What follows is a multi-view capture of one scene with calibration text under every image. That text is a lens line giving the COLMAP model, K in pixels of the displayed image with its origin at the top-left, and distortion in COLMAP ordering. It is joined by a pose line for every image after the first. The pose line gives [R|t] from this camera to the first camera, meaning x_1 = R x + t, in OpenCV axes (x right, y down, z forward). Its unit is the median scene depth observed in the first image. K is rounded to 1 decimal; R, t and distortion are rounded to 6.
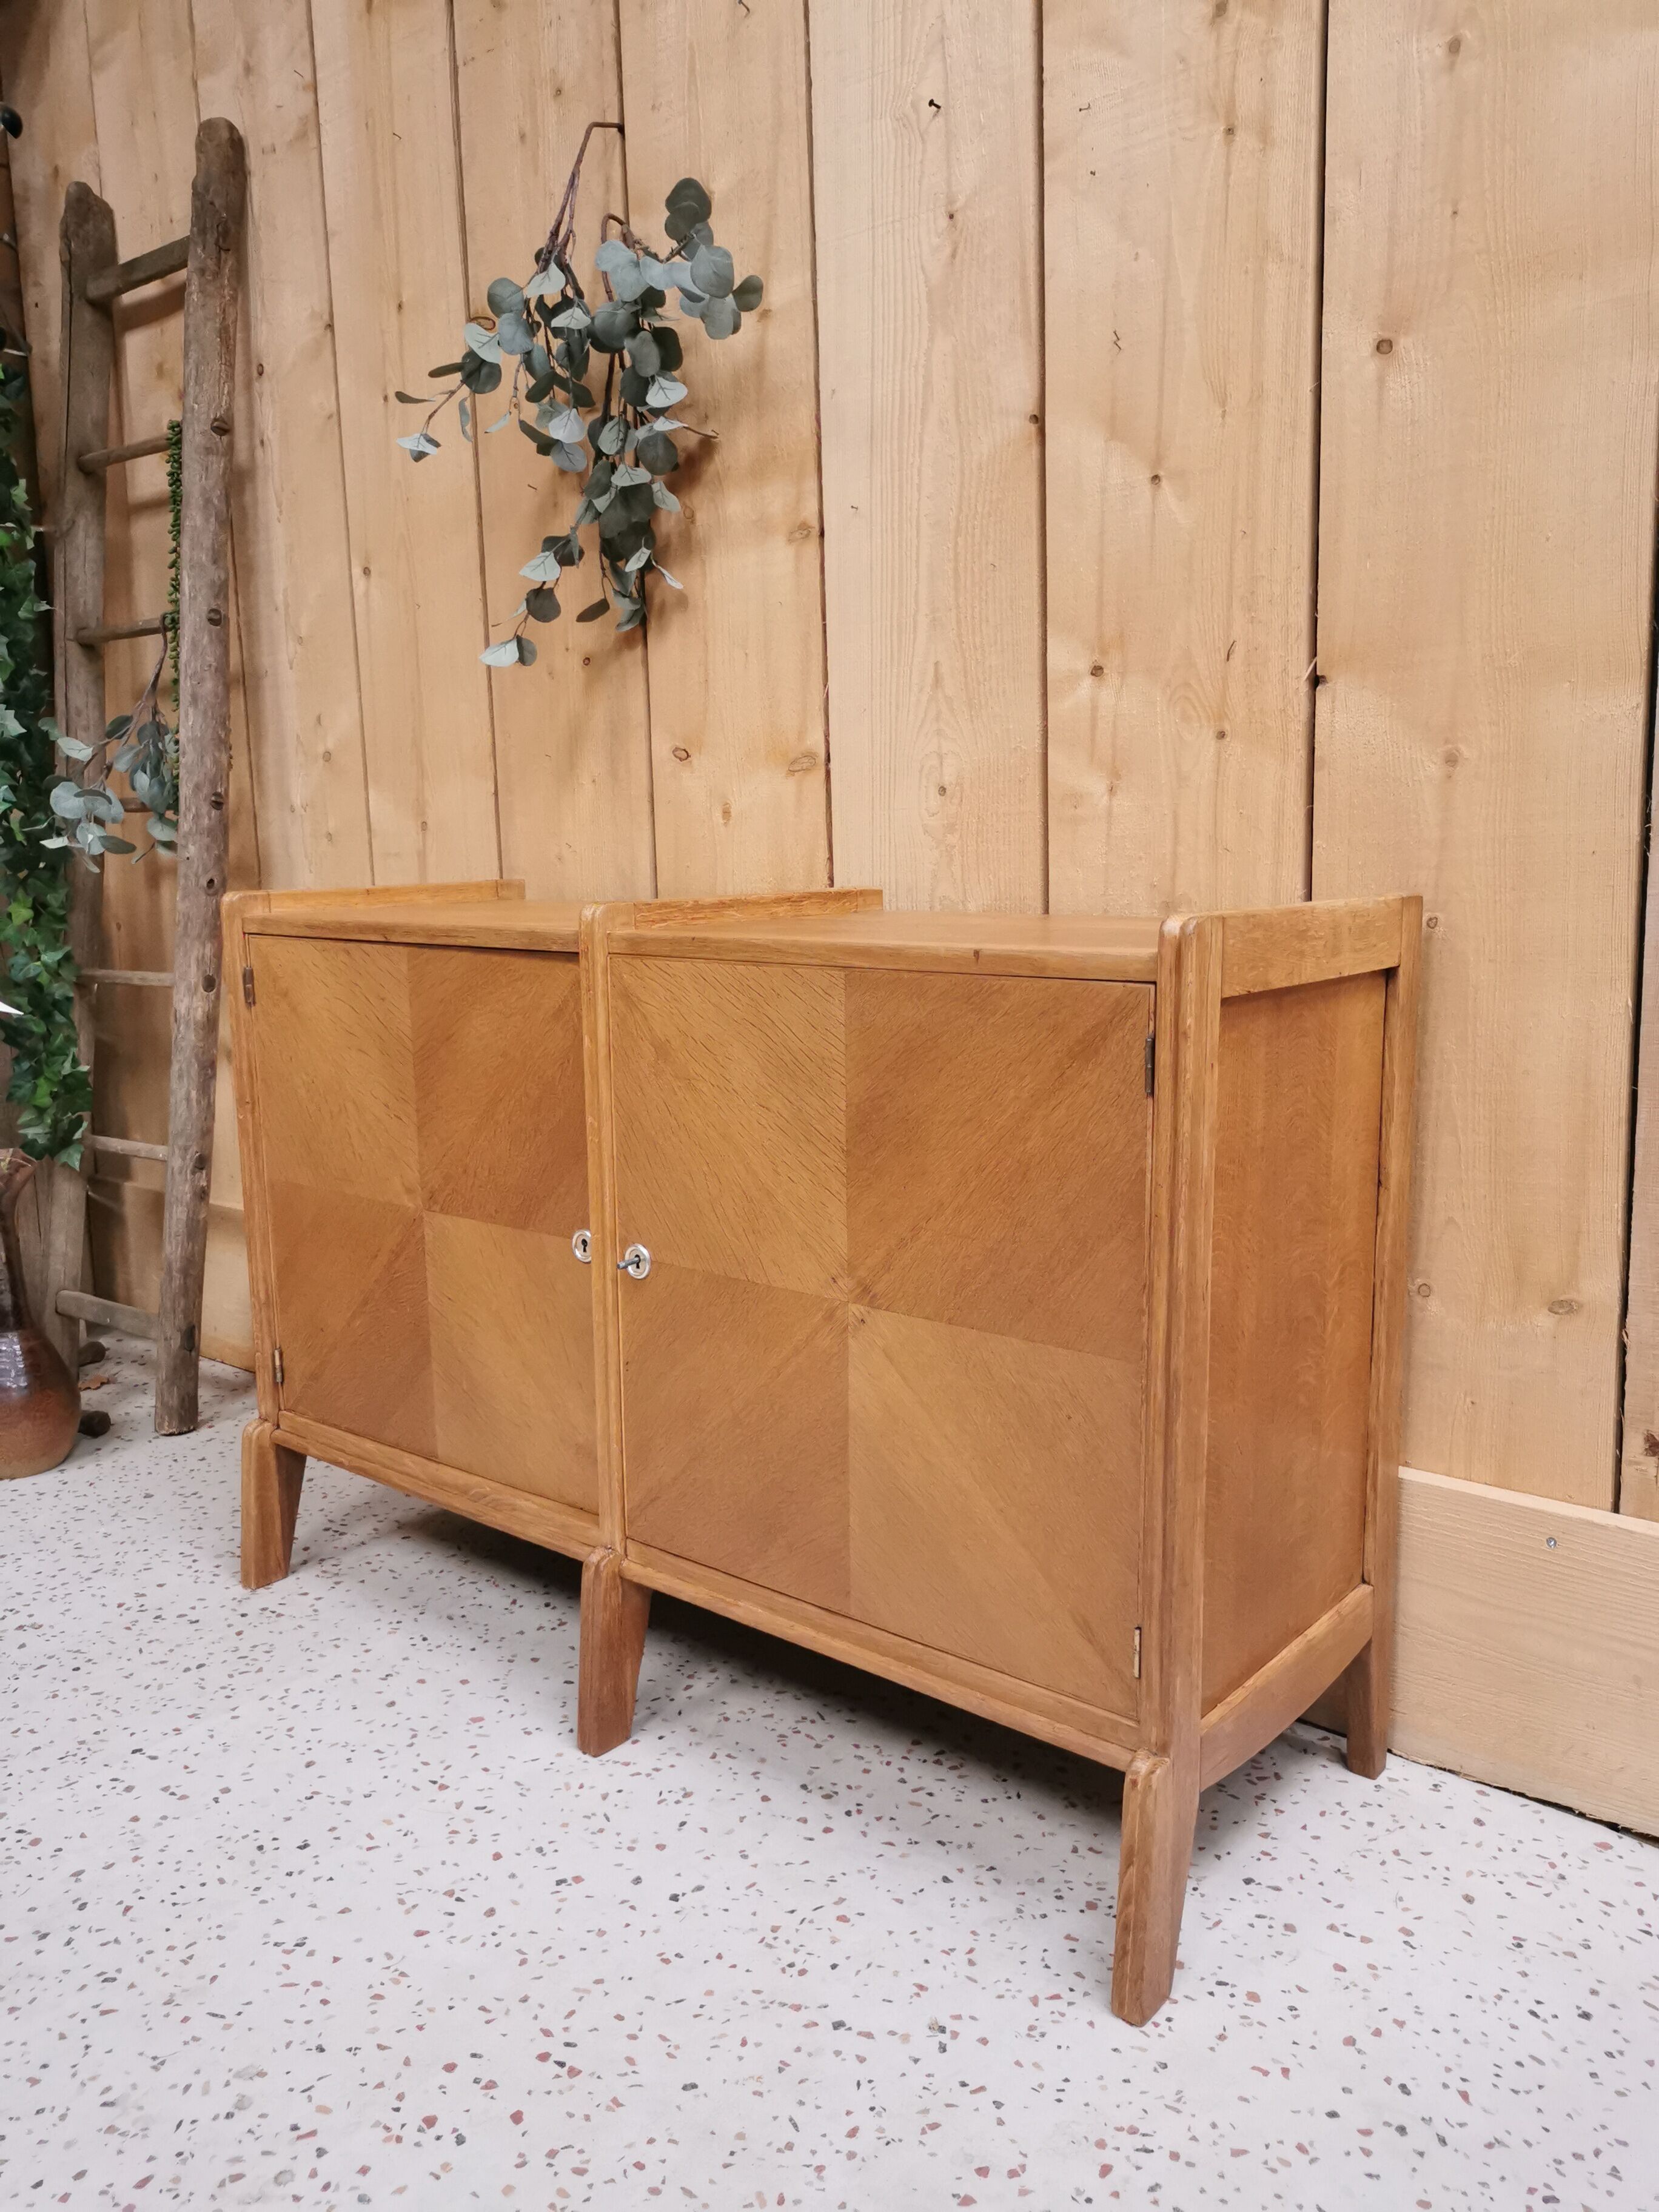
lens RADIAL K [[1705.4, 0, 835.1], [0, 1705.4, 1125.9], [0, 0, 1]] dist [0.033448, -0.026728]
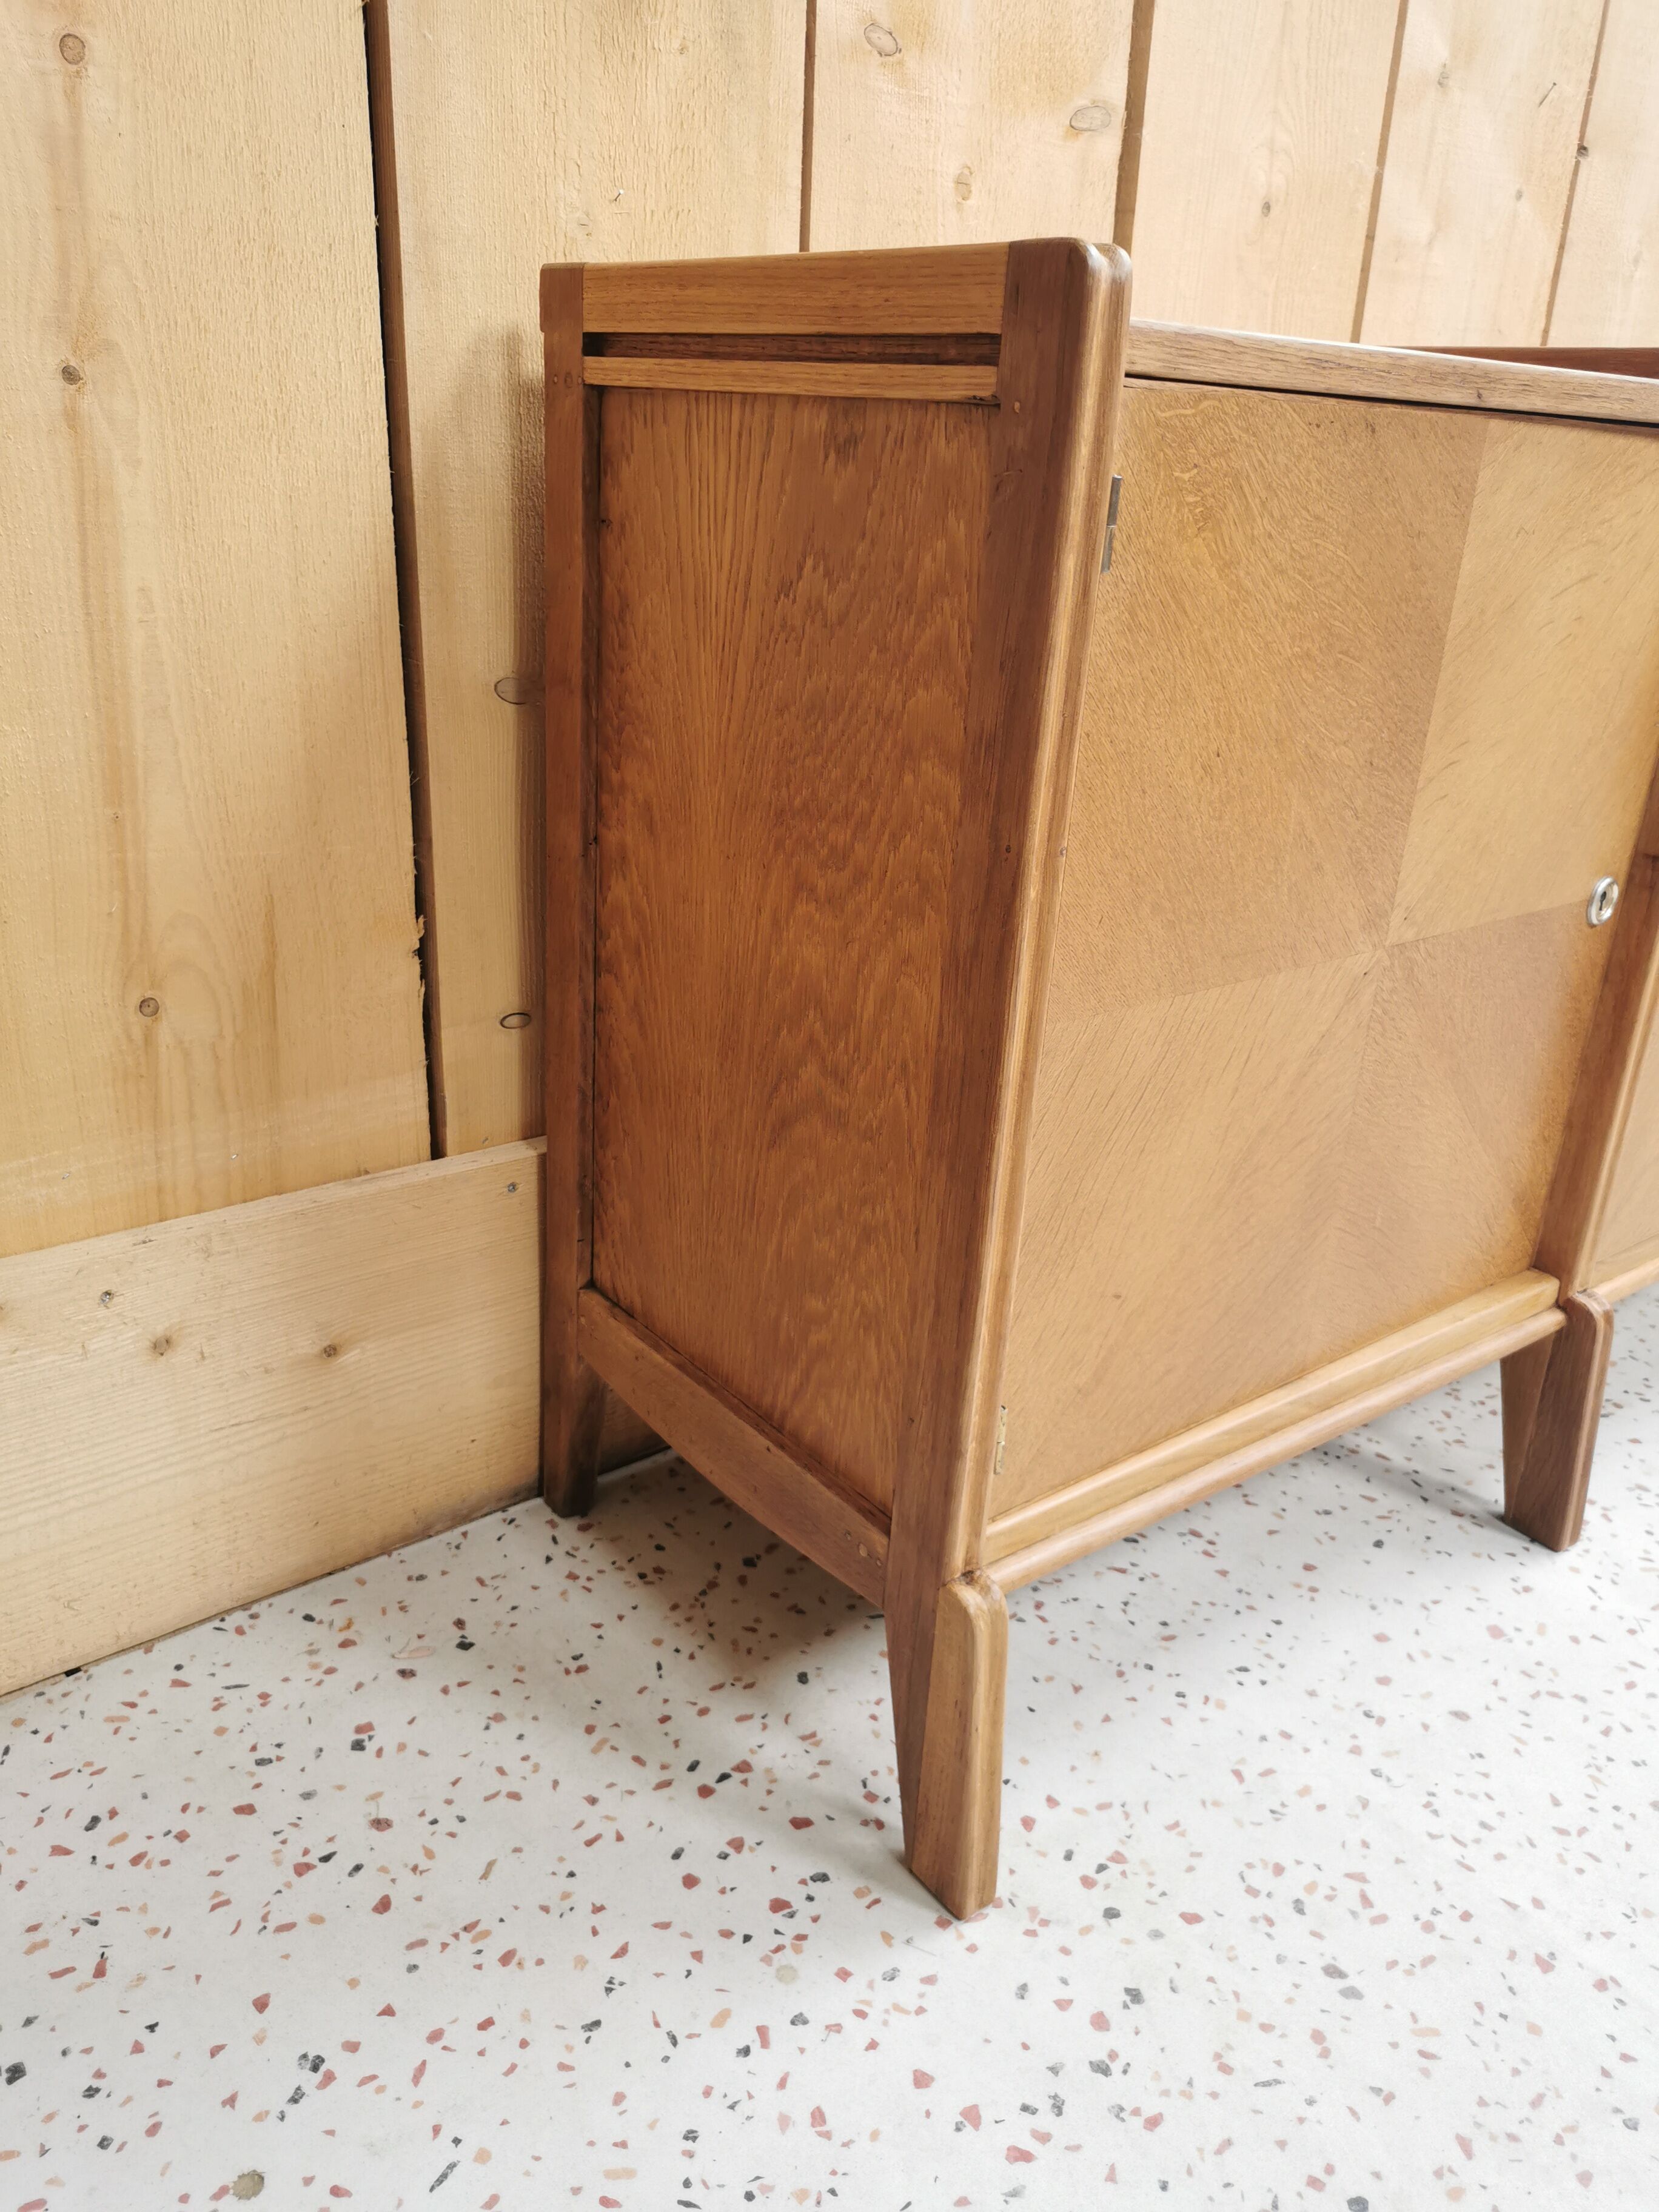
lens RADIAL K [[1705.4, 0, 823.2], [0, 1705.4, 1124.4], [0, 0, 1]] dist [0.033448, -0.026728]
pose [[0.218347, -0.341903, 0.914017, -0.897968], [0.116036, 0.939068, 0.323555, -0.104431], [-0.968948, 0.035412, 0.244716, 1.183402]]
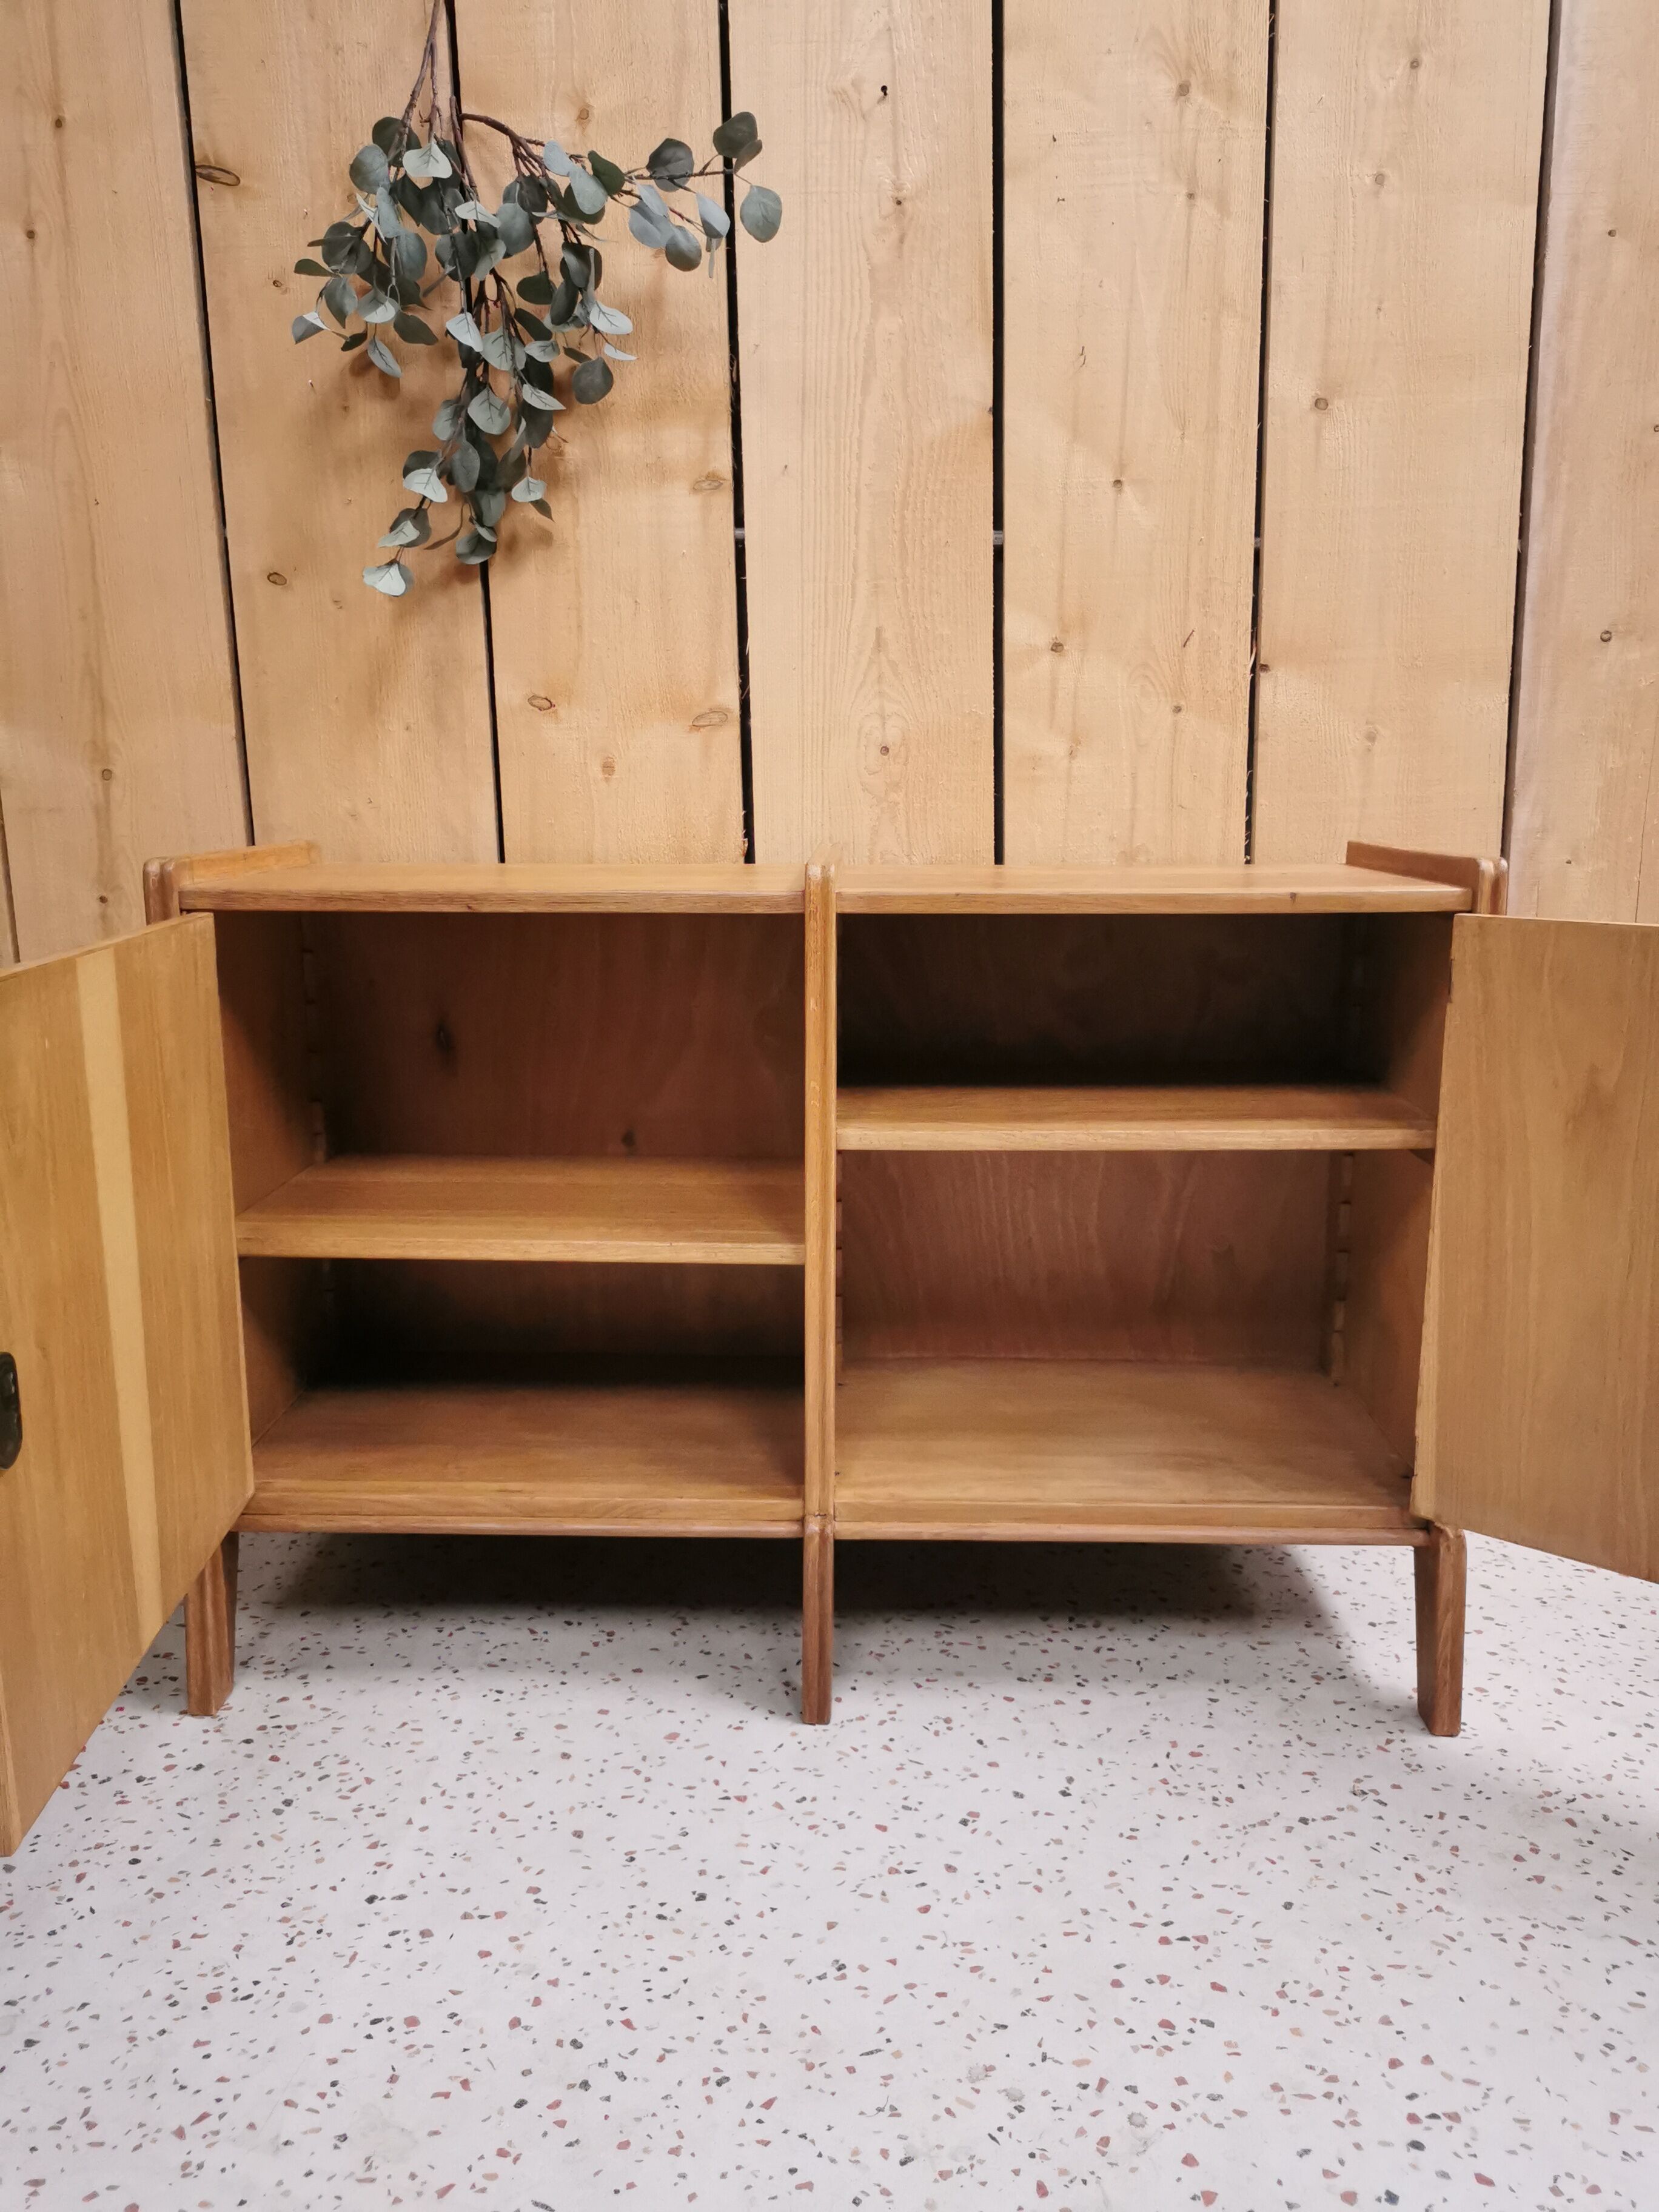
lens RADIAL K [[1705.4, 0, 828.5], [0, 1705.4, 1121.4], [0, 0, 1]] dist [0.033448, -0.026728]
pose [[0.788031, -0.111782, 0.605402, -0.732896], [0.097314, 0.993632, 0.056795, -0.036408], [-0.607895, 0.014158, 0.793891, 0.215543]]
